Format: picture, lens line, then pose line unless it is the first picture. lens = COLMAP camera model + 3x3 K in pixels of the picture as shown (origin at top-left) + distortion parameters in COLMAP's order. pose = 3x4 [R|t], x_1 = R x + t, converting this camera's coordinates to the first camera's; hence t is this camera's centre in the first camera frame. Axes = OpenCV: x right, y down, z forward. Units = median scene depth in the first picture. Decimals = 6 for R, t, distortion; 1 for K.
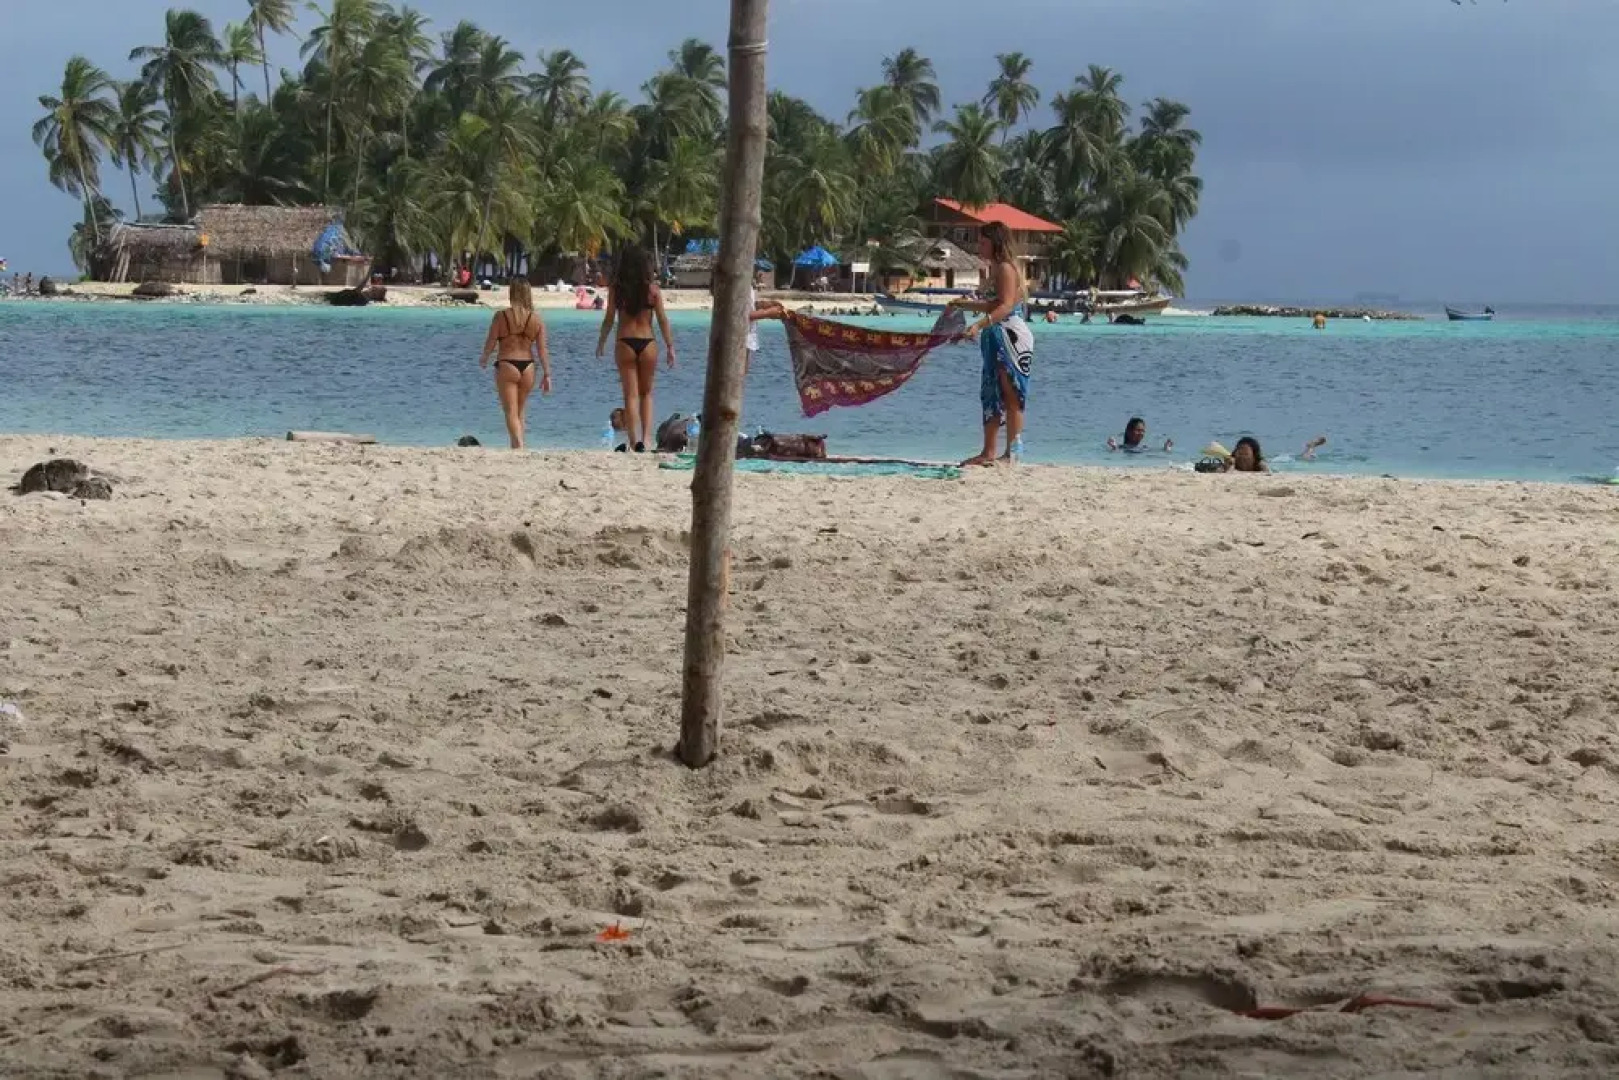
lens RADIAL K [[4528.4, 0, 809.5], [0, 4528.4, 540.0], [0, 0, 1]] dist [0.410931, -0.473550]
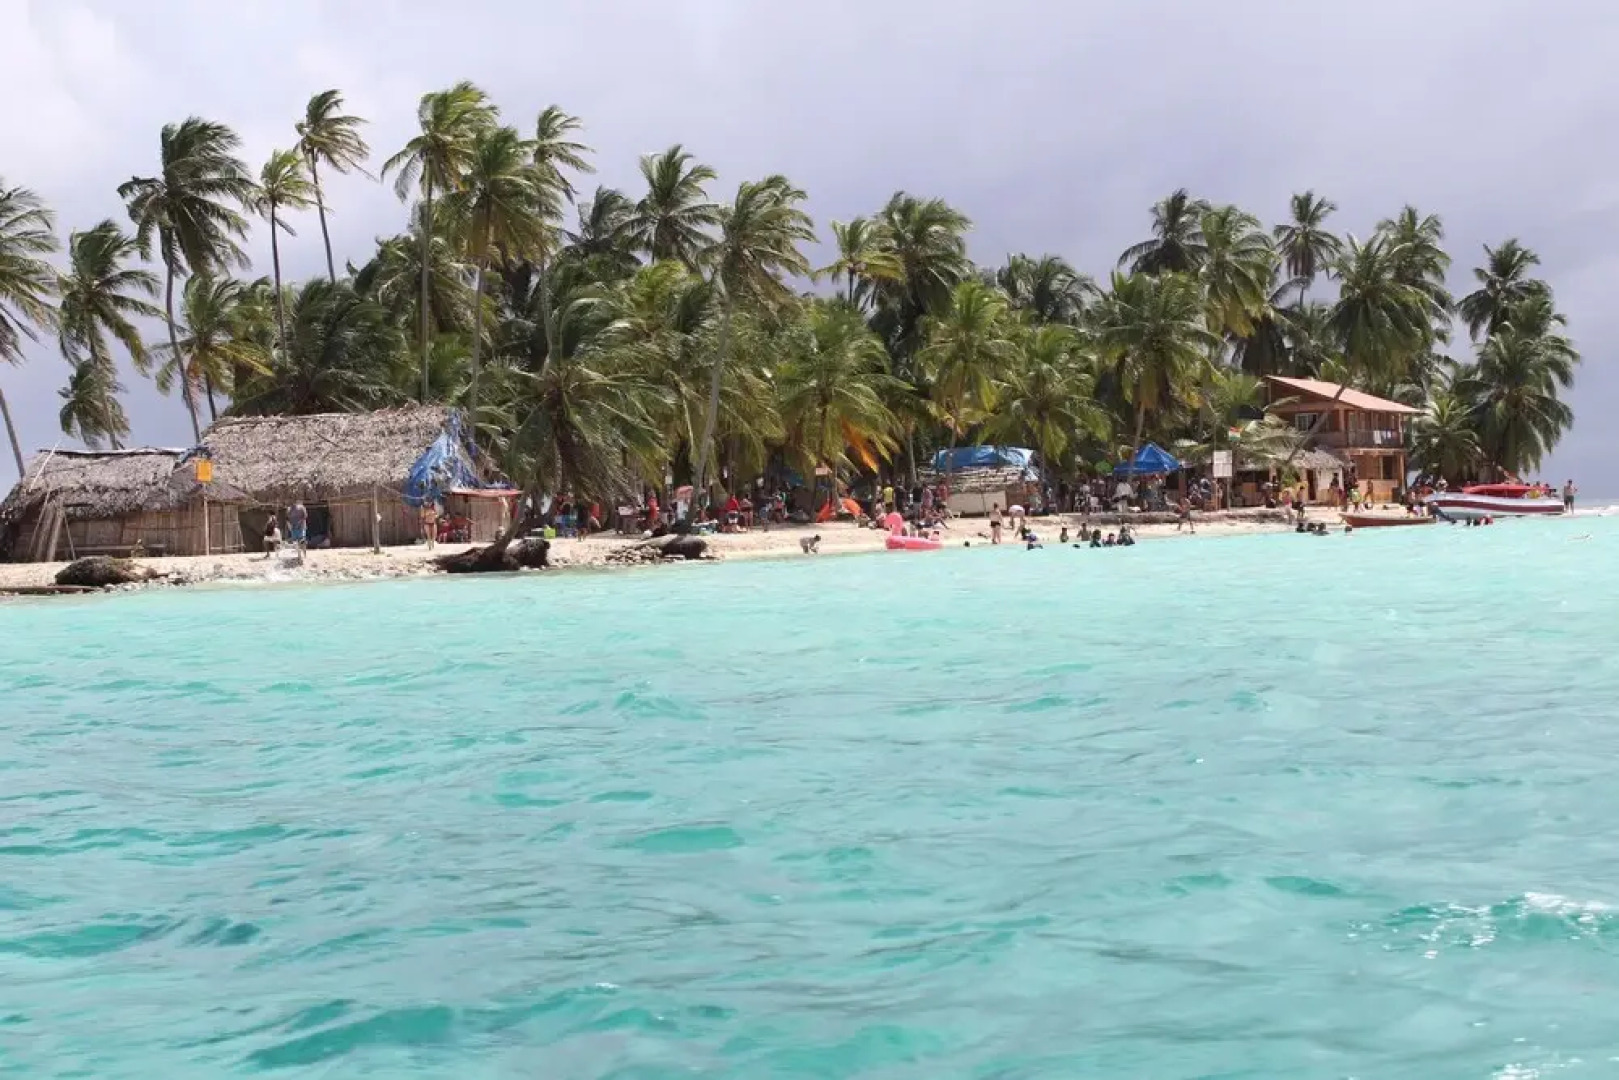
lens RADIAL K [[4528.4, 0, 809.5], [0, 4528.4, 540.0], [0, 0, 1]] dist [0.410931, -0.473550]
pose [[0.998208, -0.056429, -0.019932, -0.048522], [0.055308, 0.997065, -0.052941, -0.024008], [0.022861, 0.051744, 0.998399, 0.438978]]
